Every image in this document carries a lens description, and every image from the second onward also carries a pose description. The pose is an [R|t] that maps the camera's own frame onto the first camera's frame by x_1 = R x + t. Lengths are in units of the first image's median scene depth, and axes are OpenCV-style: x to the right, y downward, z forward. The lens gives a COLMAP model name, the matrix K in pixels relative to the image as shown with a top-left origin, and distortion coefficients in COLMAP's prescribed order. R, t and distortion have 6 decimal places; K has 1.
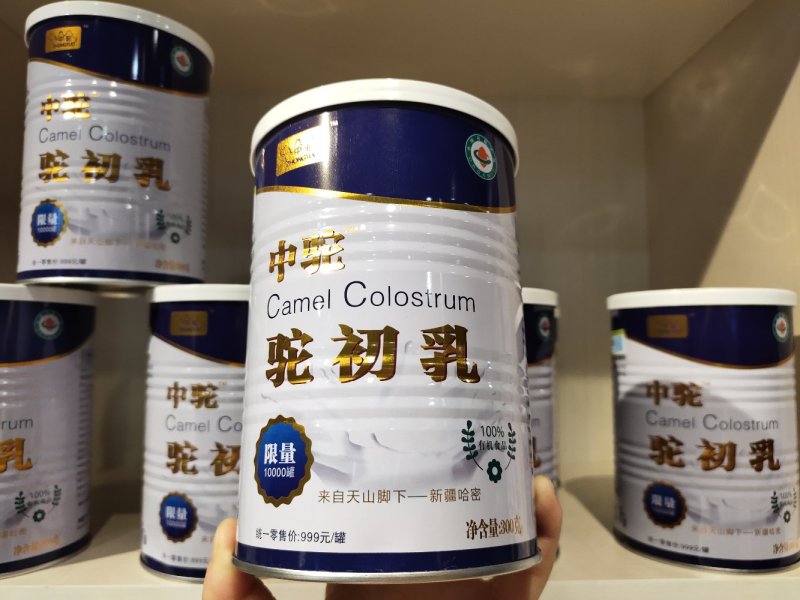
lens RADIAL K [[570.3, 0, 400.0], [0, 570.3, 300.0], [0, 0, 1]] dist [0.020448, -0.025554]
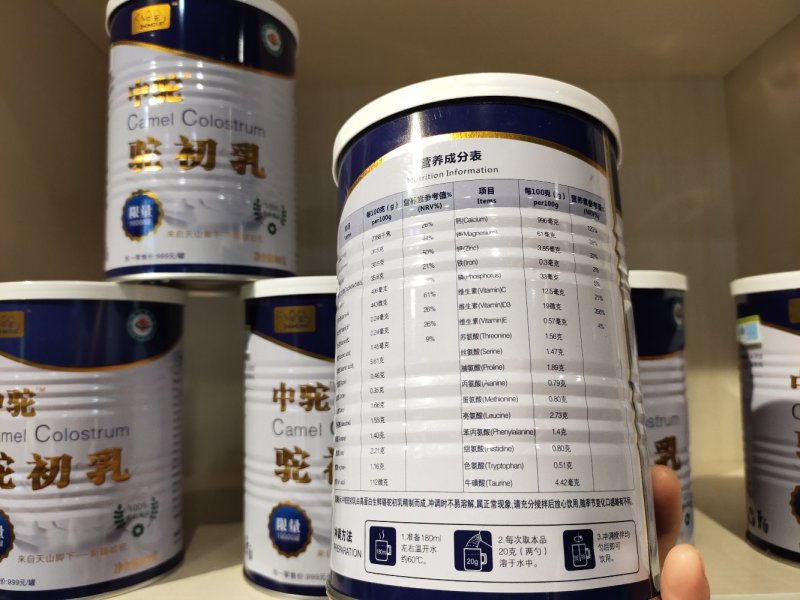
lens RADIAL K [[570.3, 0, 400.0], [0, 570.3, 300.0], [0, 0, 1]] dist [0.020448, -0.025554]
pose [[0.999211, -0.026337, -0.029731, -0.164308], [0.026204, 0.999645, -0.004845, 0.017859], [0.029848, 0.004062, 0.999546, 0.079455]]
